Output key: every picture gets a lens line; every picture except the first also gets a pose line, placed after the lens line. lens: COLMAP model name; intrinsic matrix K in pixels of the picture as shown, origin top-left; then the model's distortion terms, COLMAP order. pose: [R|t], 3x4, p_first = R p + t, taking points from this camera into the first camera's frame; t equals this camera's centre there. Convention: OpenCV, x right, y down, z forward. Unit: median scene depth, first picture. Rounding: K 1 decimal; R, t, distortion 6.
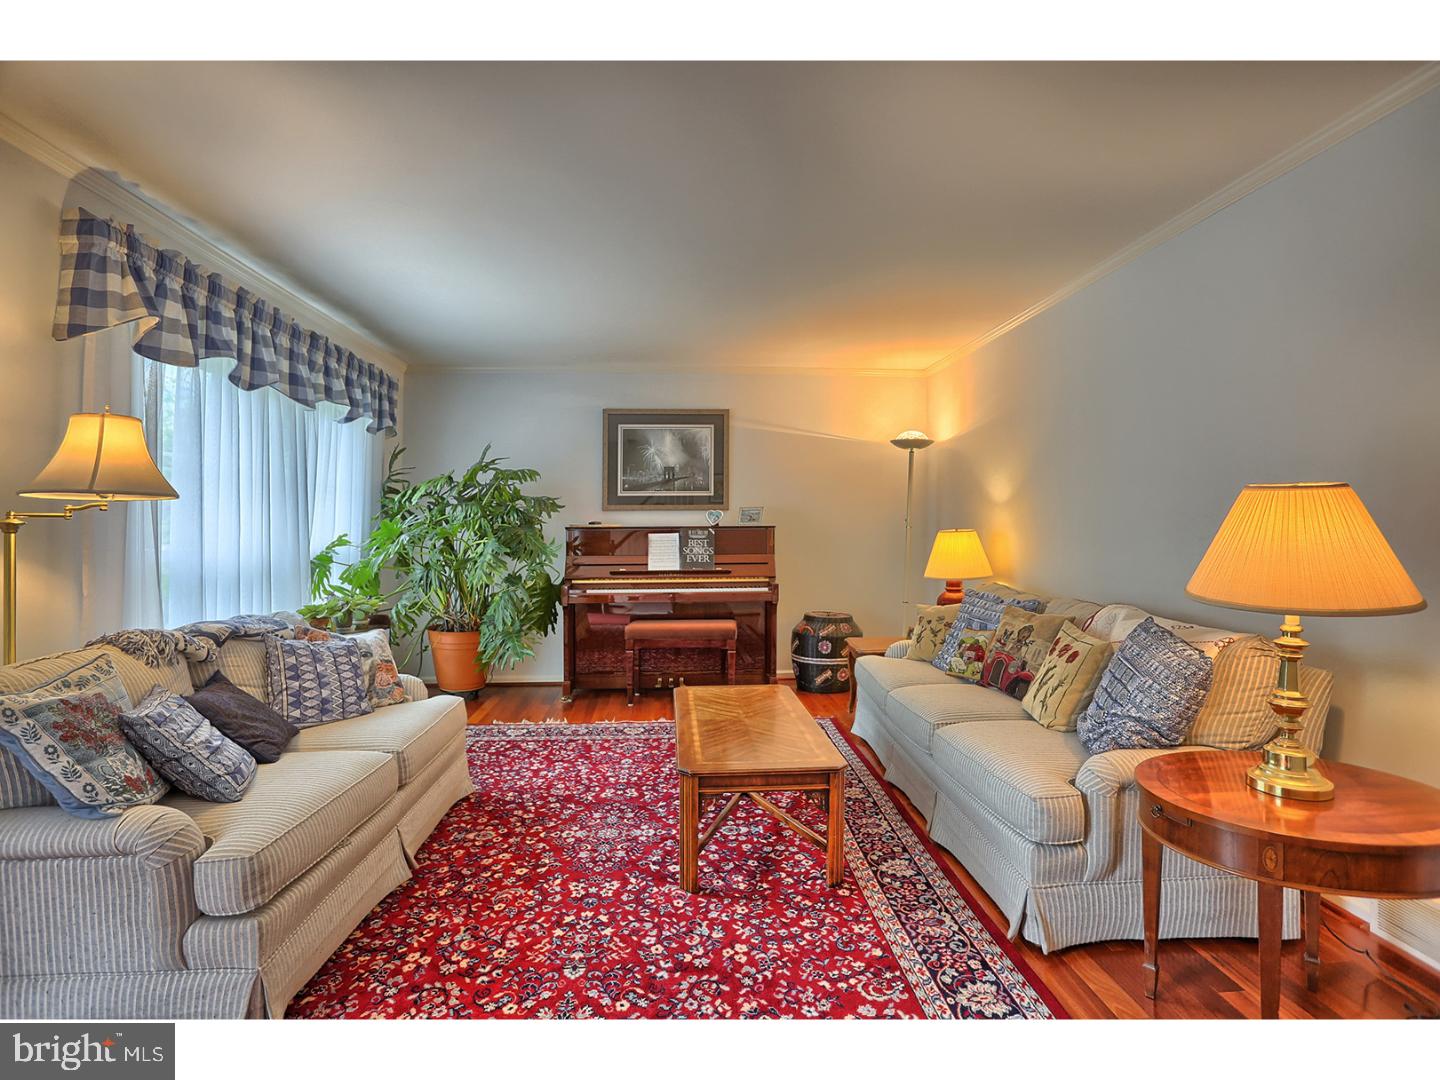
lens RADIAL K [[698.8, 0, 720.0], [0, 698.8, 540.0], [0, 0, 1]] dist [-0.058852, 0.020103]
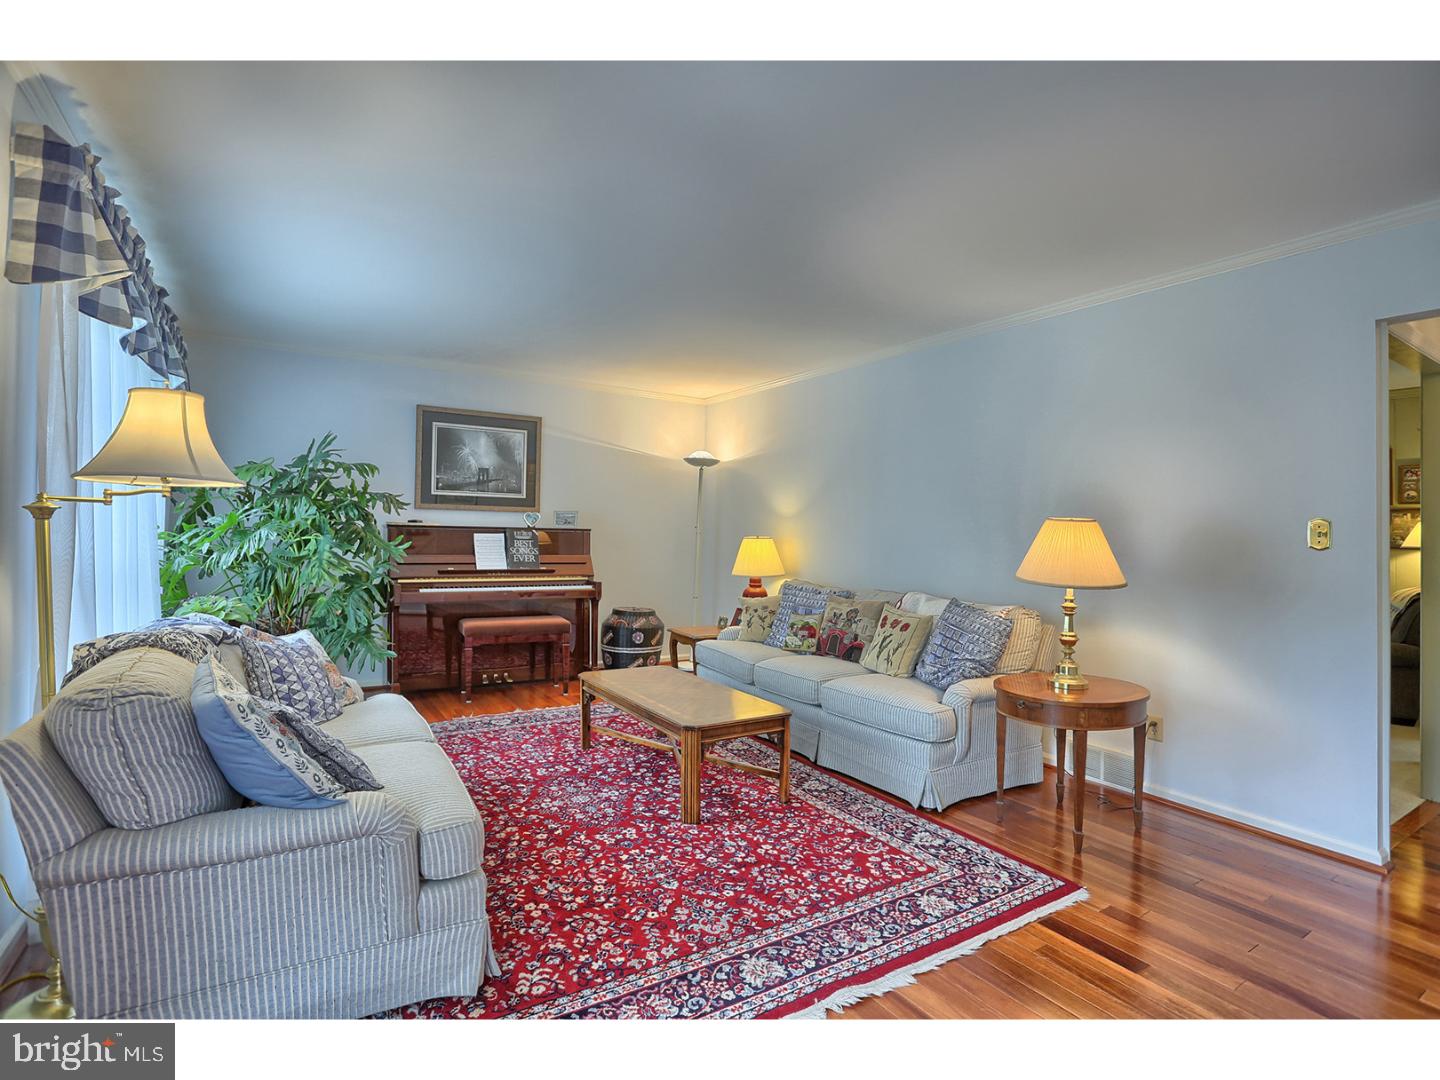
lens RADIAL K [[698.8, 0, 720.0], [0, 698.8, 540.0], [0, 0, 1]] dist [-0.058852, 0.020103]
pose [[0.879291, 0.021510, 0.475798, -0.568949], [-0.019280, 0.999768, -0.009568, 0.006953], [-0.475894, -0.000760, 0.879502, -0.118263]]
